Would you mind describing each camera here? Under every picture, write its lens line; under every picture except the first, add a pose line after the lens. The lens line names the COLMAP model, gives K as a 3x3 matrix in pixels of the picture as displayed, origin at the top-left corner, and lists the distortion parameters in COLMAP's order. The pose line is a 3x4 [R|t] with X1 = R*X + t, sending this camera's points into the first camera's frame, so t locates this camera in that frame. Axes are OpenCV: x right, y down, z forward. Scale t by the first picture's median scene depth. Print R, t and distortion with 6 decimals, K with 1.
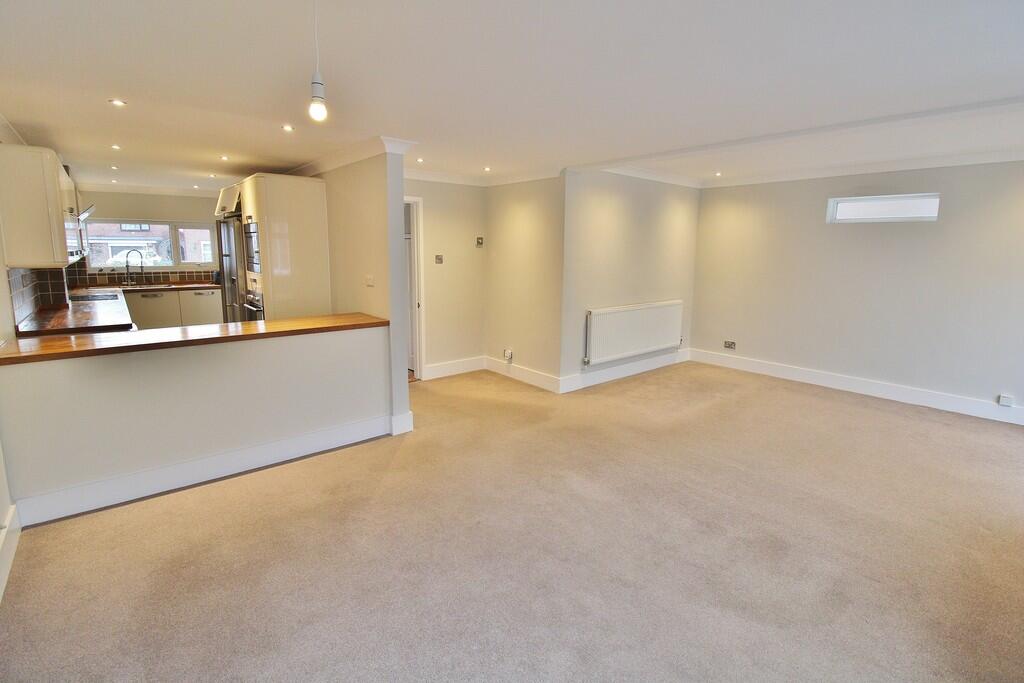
lens RADIAL K [[476.8, 0, 514.9], [0, 476.8, 323.8], [0, 0, 1]] dist [0.005923, -0.017005]
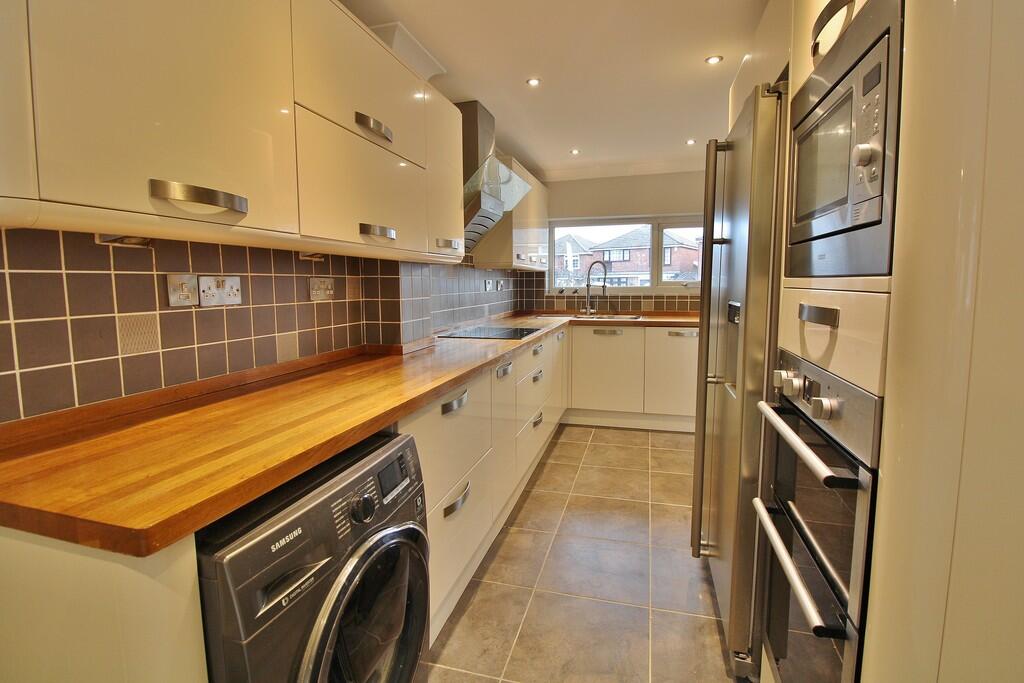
lens RADIAL K [[476.8, 0, 514.9], [0, 476.8, 323.8], [0, 0, 1]] dist [0.005923, -0.017005]
pose [[0.562353, 0.055828, -0.825011, -0.312232], [-0.115063, 0.993295, -0.011215, -0.047959], [0.818853, 0.101235, 0.565006, 0.536038]]
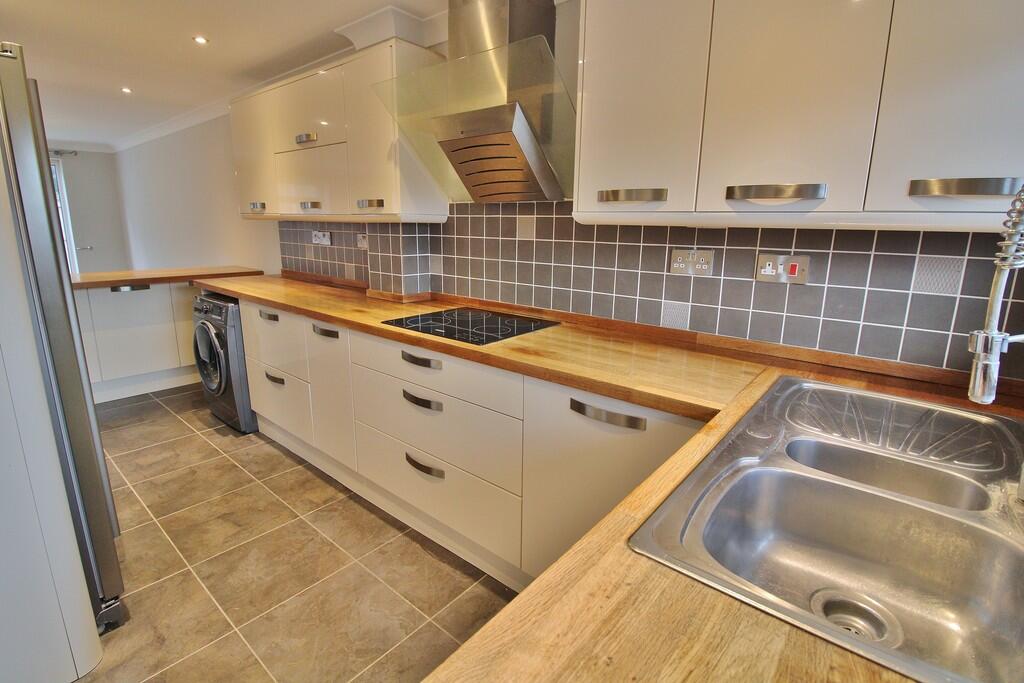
lens RADIAL K [[476.8, 0, 514.9], [0, 476.8, 323.8], [0, 0, 1]] dist [0.005923, -0.017005]
pose [[-0.984674, 0.014701, -0.173782, -0.932700], [-0.048052, 0.935004, 0.351368, -0.223226], [0.167652, 0.354334, -0.919968, 1.443500]]
